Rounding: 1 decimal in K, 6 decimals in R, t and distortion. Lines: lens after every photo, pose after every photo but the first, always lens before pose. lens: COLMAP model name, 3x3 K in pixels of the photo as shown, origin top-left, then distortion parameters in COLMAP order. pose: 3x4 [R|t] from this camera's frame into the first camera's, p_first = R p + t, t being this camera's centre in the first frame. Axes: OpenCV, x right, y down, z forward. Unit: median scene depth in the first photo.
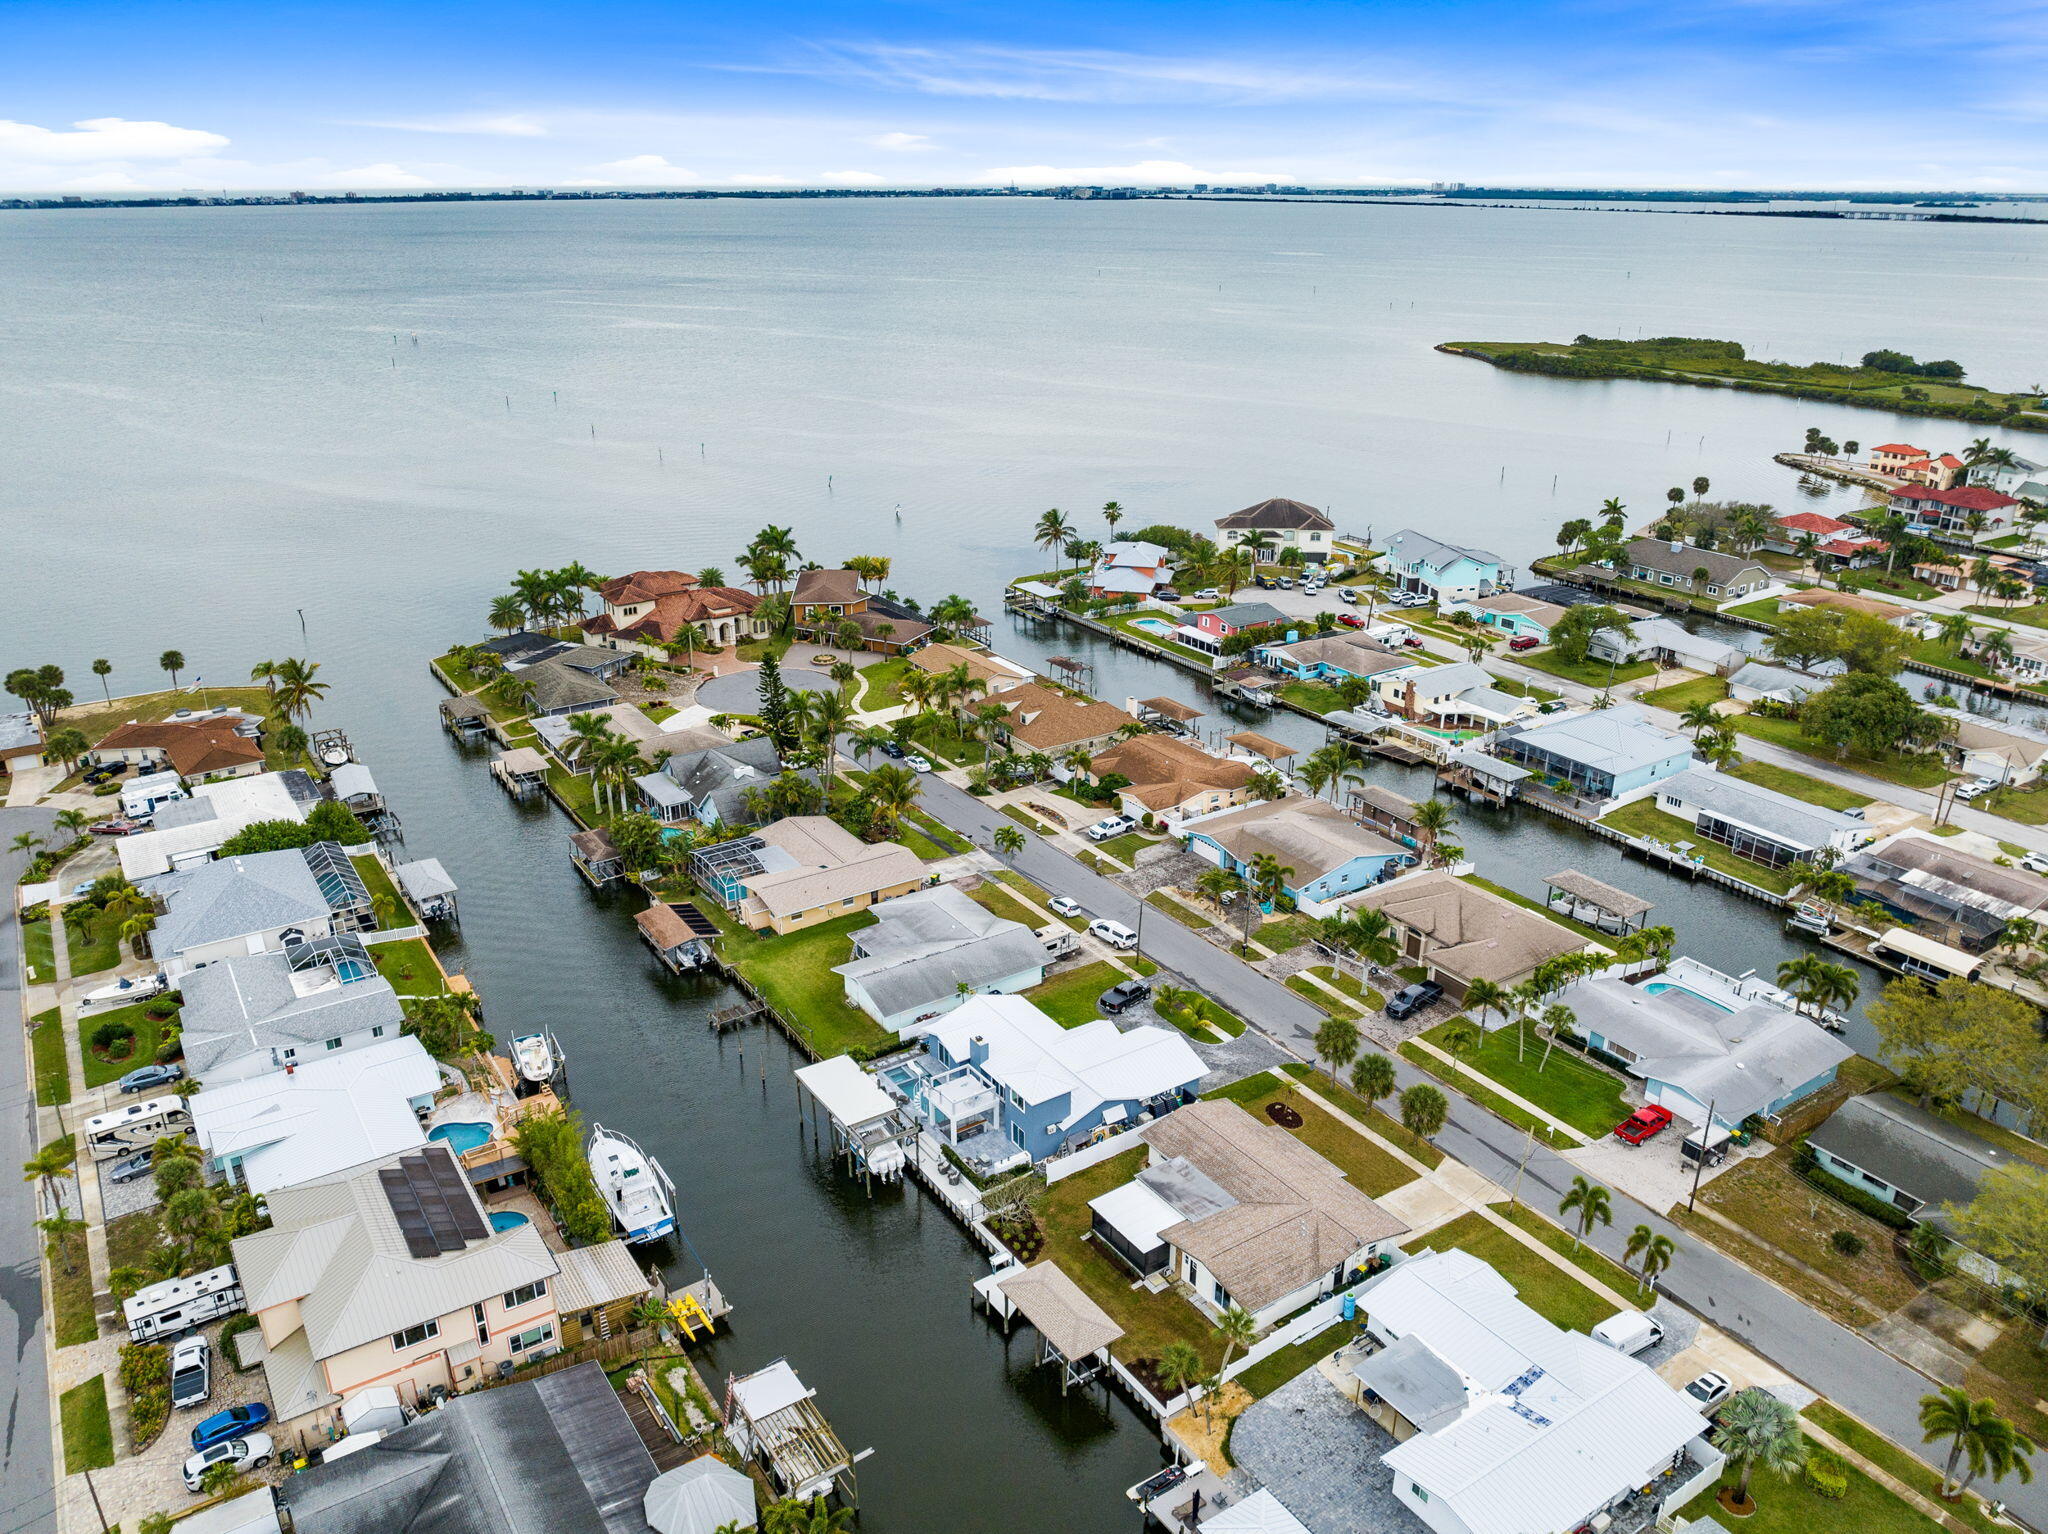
lens RADIAL K [[1435.1, 0, 1024.0], [0, 1435.1, 767.0], [0, 0, 1]] dist [-0.005316, -0.001650]
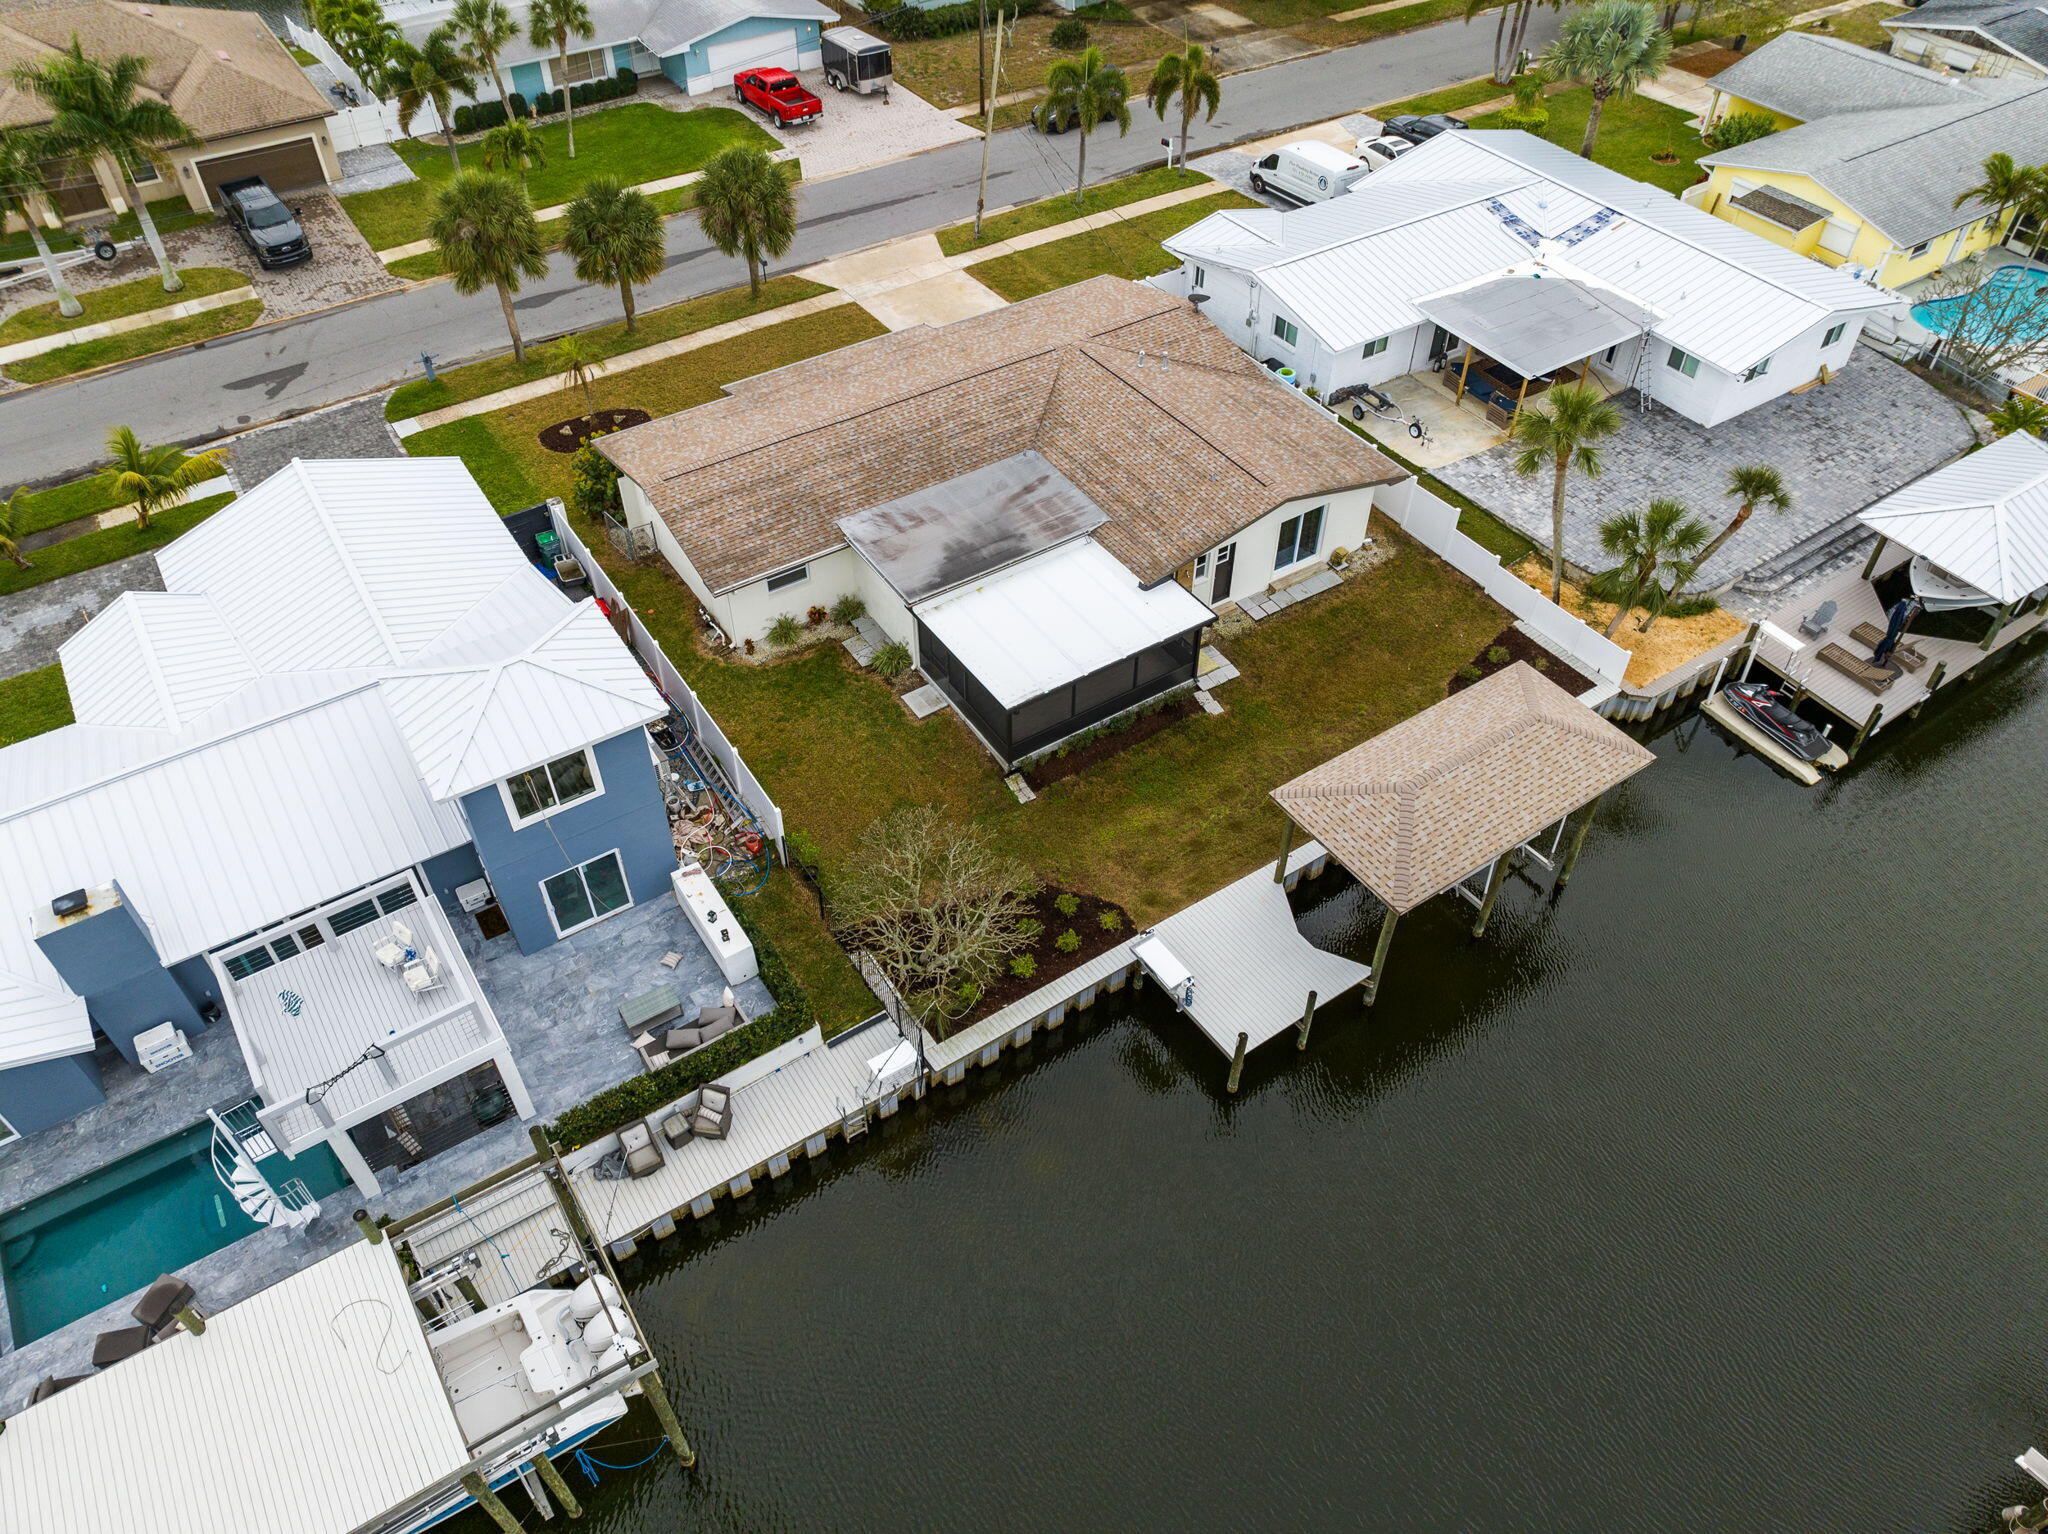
lens RADIAL K [[1435.1, 0, 1024.0], [0, 1435.1, 767.0], [0, 0, 1]] dist [-0.005316, -0.001650]
pose [[0.010602, -0.706686, 0.707448, -0.201879], [0.361192, 0.662427, 0.656300, 0.086315], [-0.932431, 0.248567, 0.262272, 0.883638]]
